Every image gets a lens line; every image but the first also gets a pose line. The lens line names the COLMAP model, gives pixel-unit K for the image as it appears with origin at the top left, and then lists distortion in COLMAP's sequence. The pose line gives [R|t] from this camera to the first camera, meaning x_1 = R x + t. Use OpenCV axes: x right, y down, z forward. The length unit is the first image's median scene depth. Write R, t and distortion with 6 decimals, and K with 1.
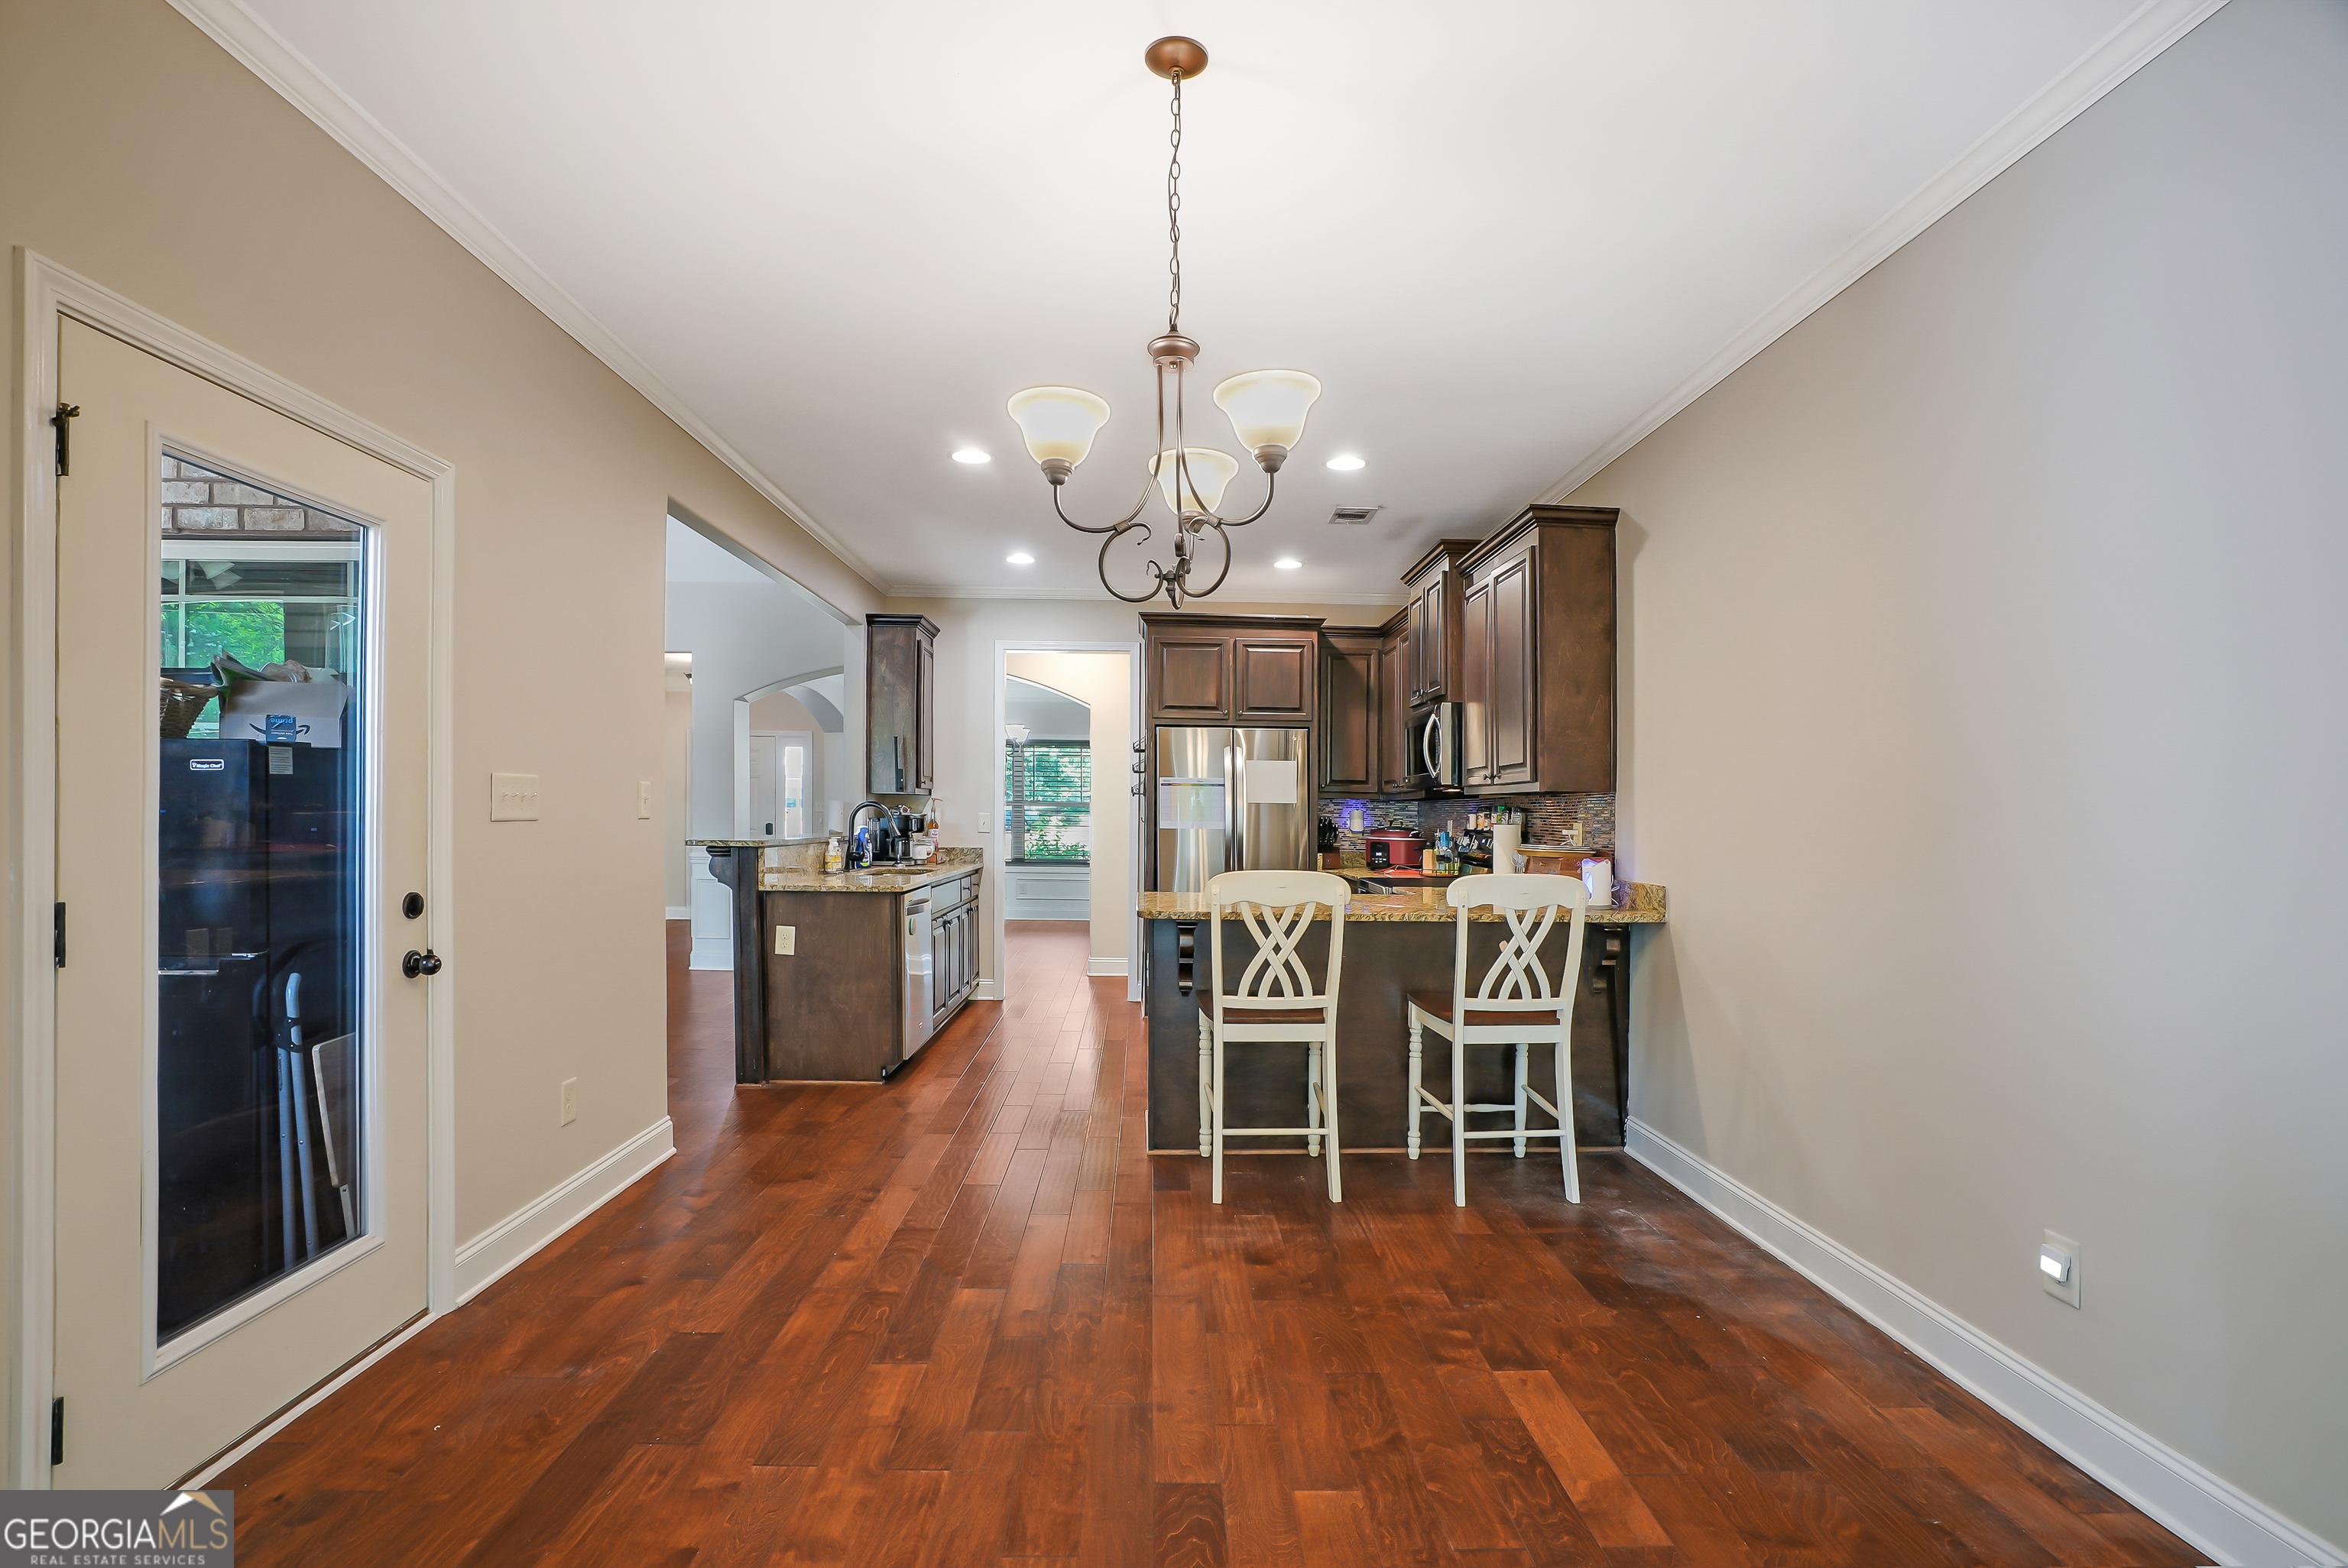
lens RADIAL K [[1095.8, 0, 1161.7], [0, 1095.8, 785.4], [0, 0, 1]] dist [-0.062265, 0.027387]
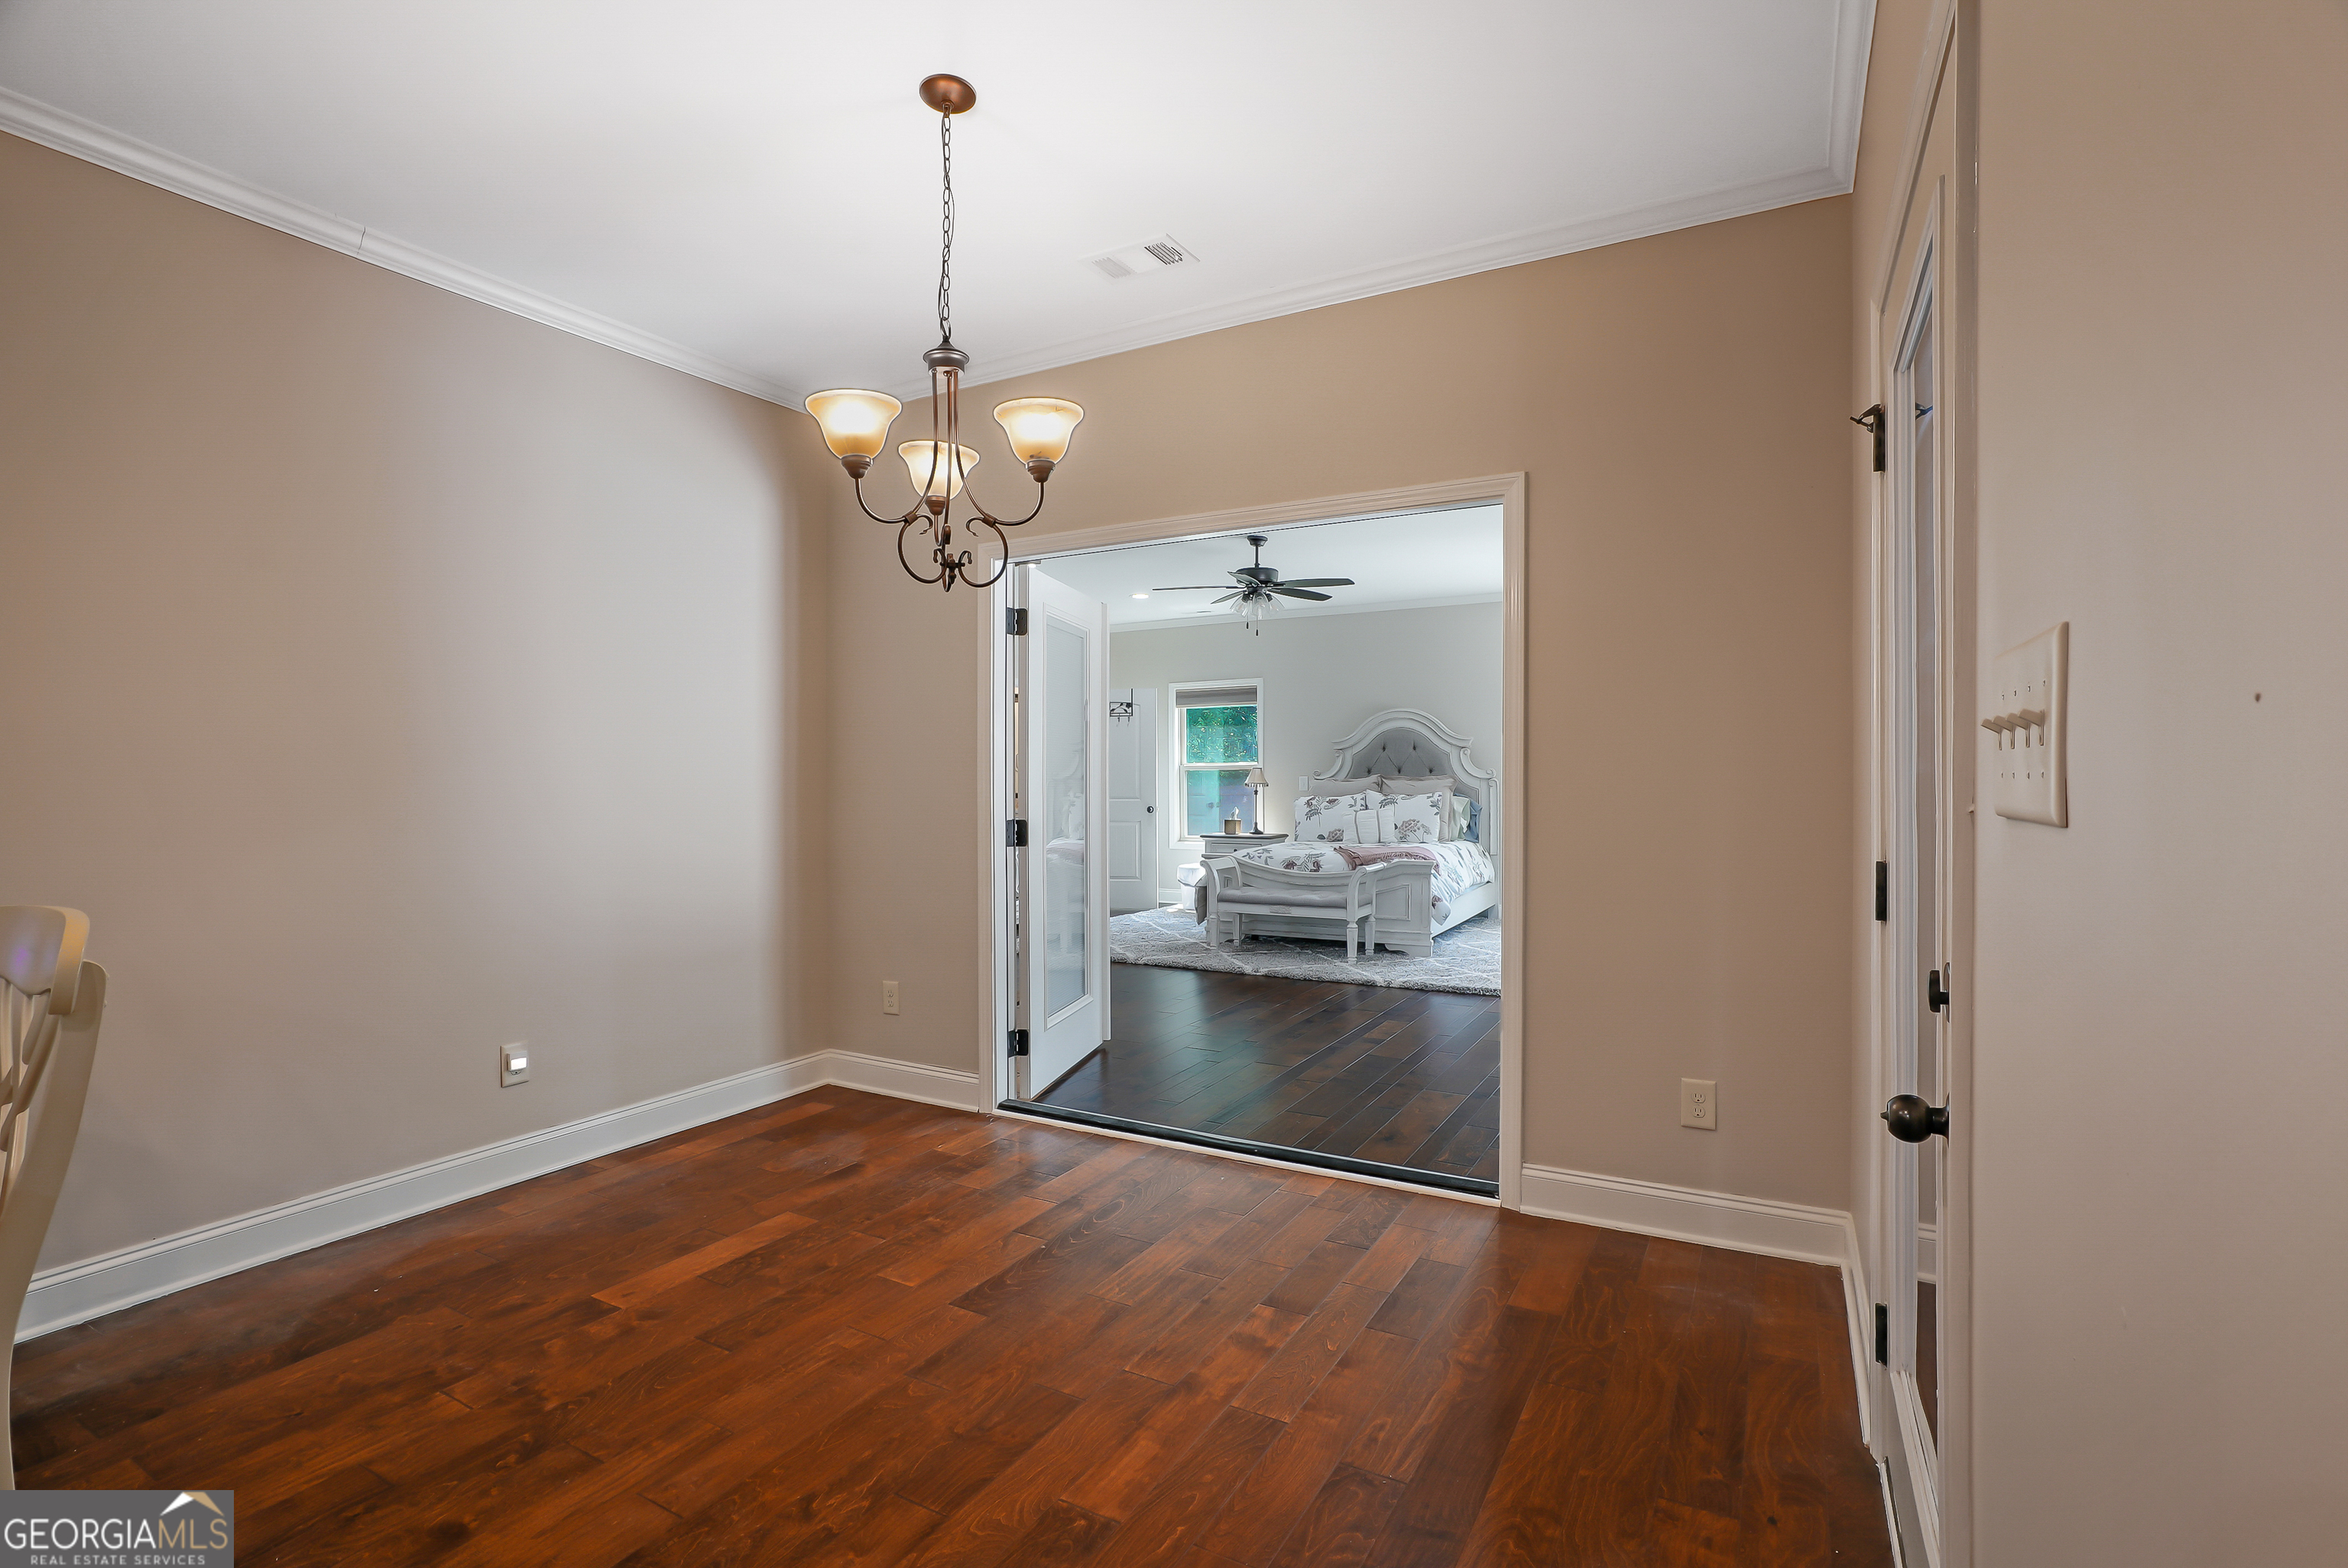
lens RADIAL K [[1095.8, 0, 1161.7], [0, 1095.8, 785.4], [0, 0, 1]] dist [-0.062265, 0.027387]
pose [[-0.860509, -0.005031, 0.509410, -0.523143], [-0.013648, 0.999820, -0.013182, 0.034679], [-0.509252, -0.018295, -0.860423, 1.280505]]
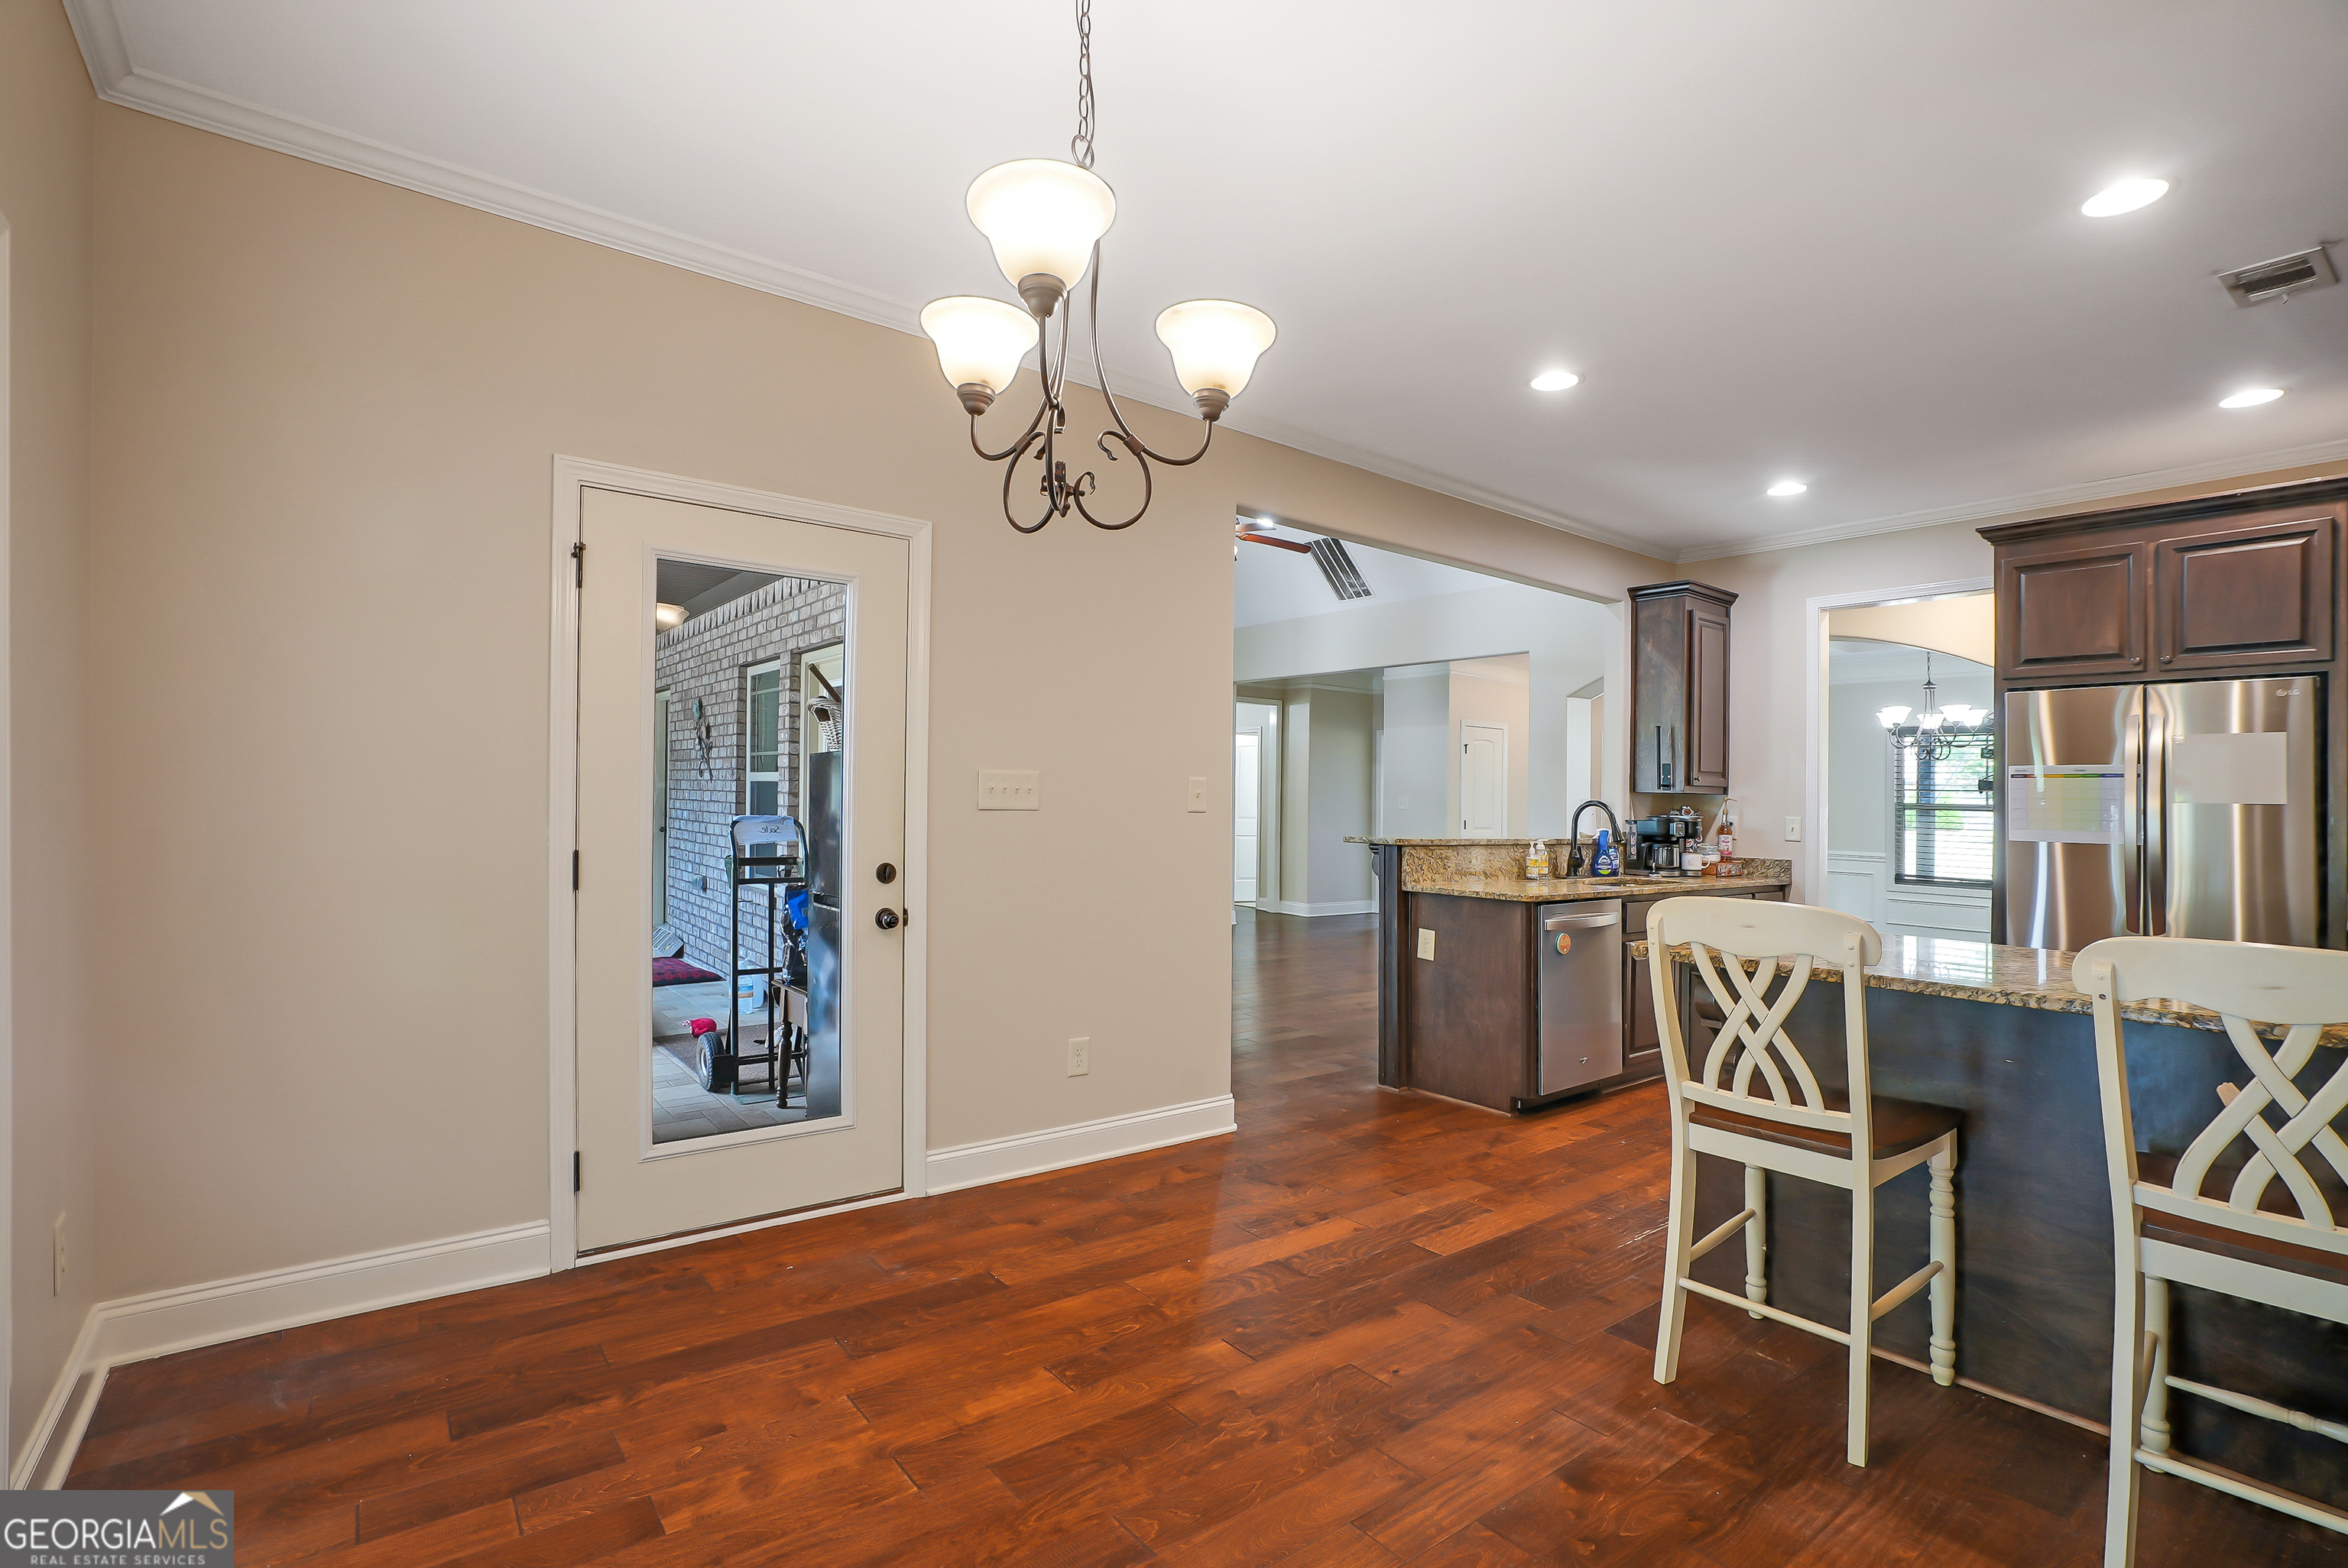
lens RADIAL K [[1086.7, 0, 1167.8], [0, 1086.7, 805.4], [0, 0, 1]] dist [-0.061285, 0.024566]
pose [[0.599798, 0.003128, -0.800145, 0.449379], [0.006107, 0.999945, 0.008488, 0.018408], [0.800128, -0.009978, 0.599746, 0.407195]]
